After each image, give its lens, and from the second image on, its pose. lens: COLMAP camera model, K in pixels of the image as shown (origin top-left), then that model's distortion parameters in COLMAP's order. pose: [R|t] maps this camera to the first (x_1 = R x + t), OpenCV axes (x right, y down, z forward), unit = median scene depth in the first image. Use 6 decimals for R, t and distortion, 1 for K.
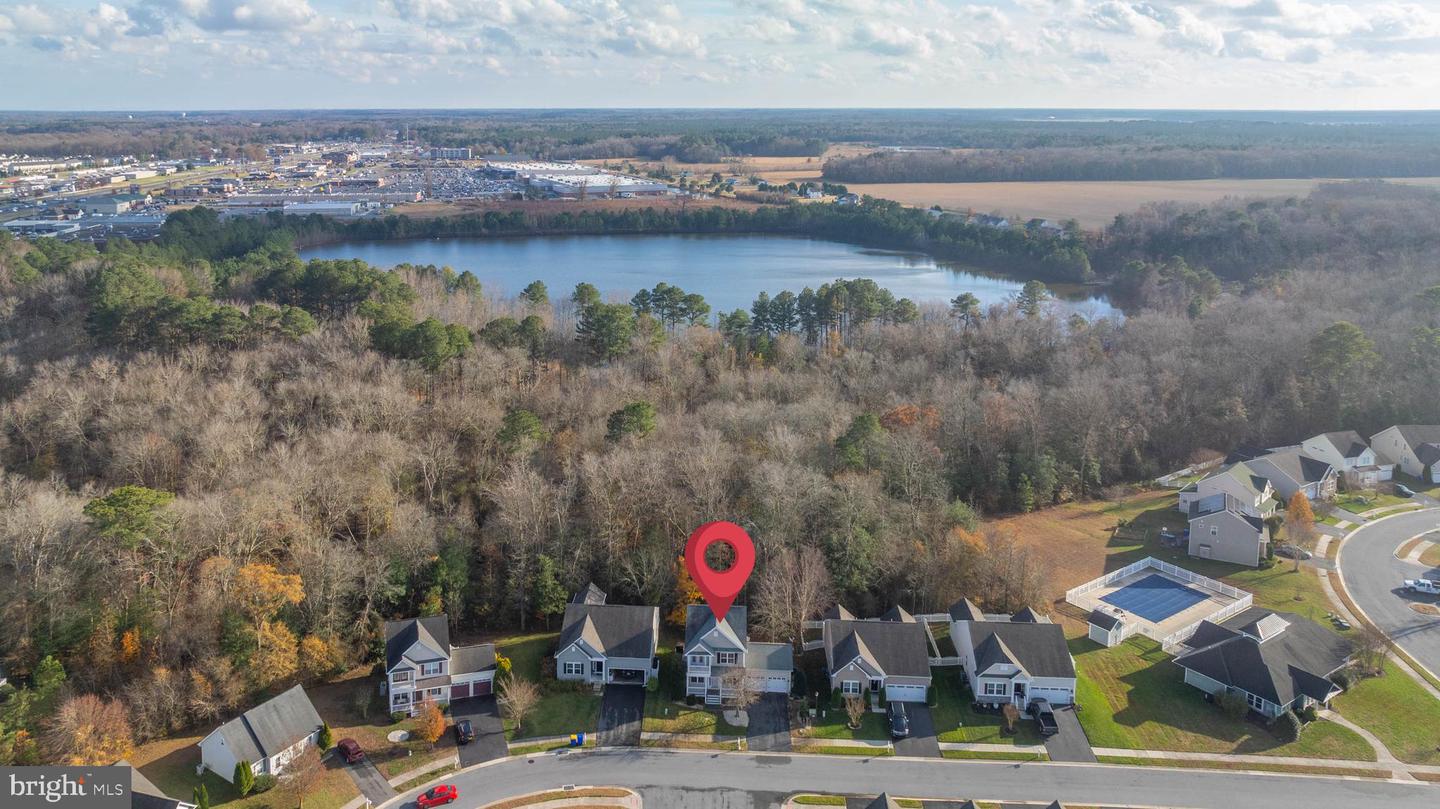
lens RADIAL K [[1018.8, 0, 720.0], [0, 1018.8, 404.5], [0, 0, 1]] dist [-0.005655, -0.000770]
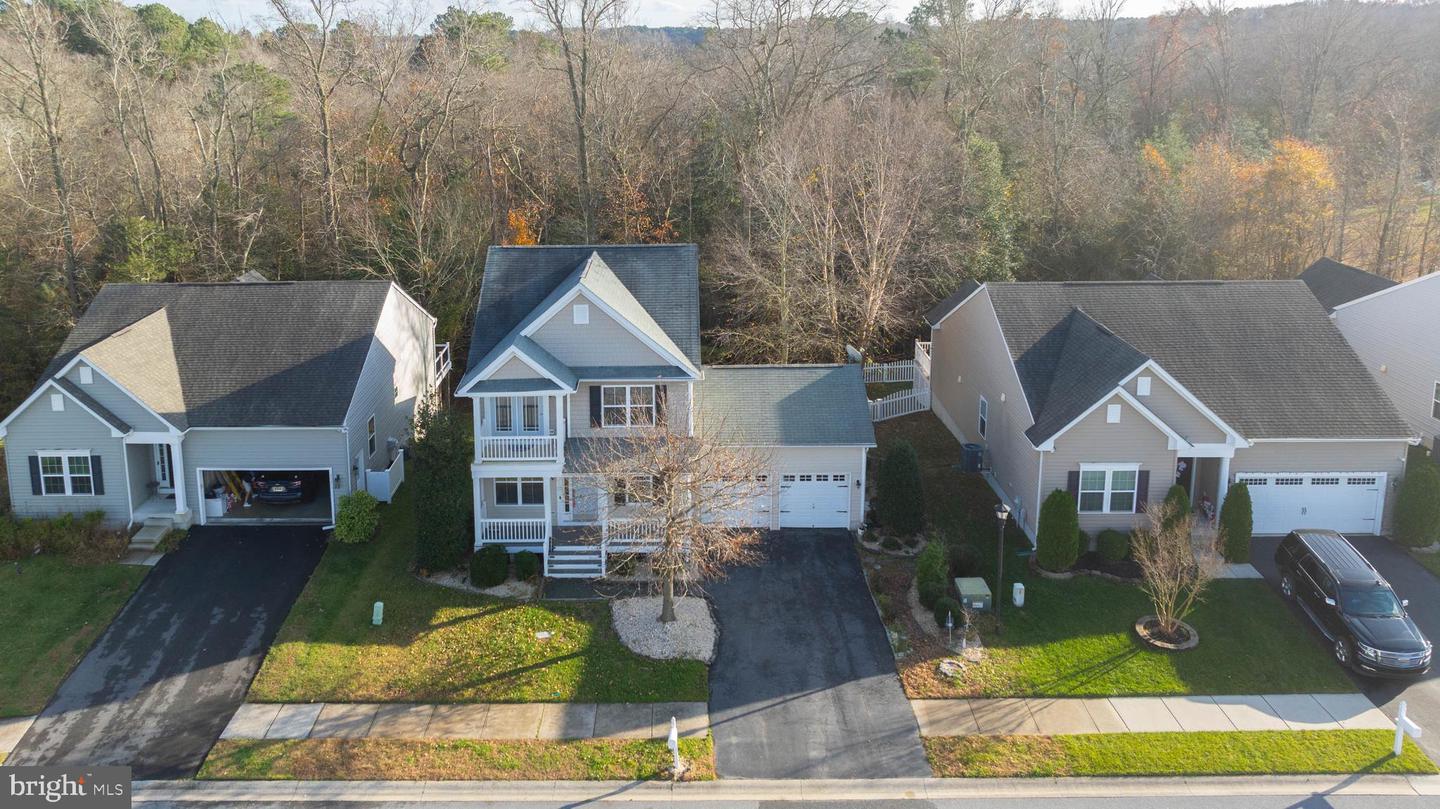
lens RADIAL K [[1018.8, 0, 720.0], [0, 1018.8, 404.5], [0, 0, 1]] dist [-0.005655, -0.000770]
pose [[0.998426, -0.035084, 0.043761, 0.020012], [0.031425, 0.996163, 0.081680, 0.233030], [-0.046459, -0.080176, 0.995697, 0.753139]]
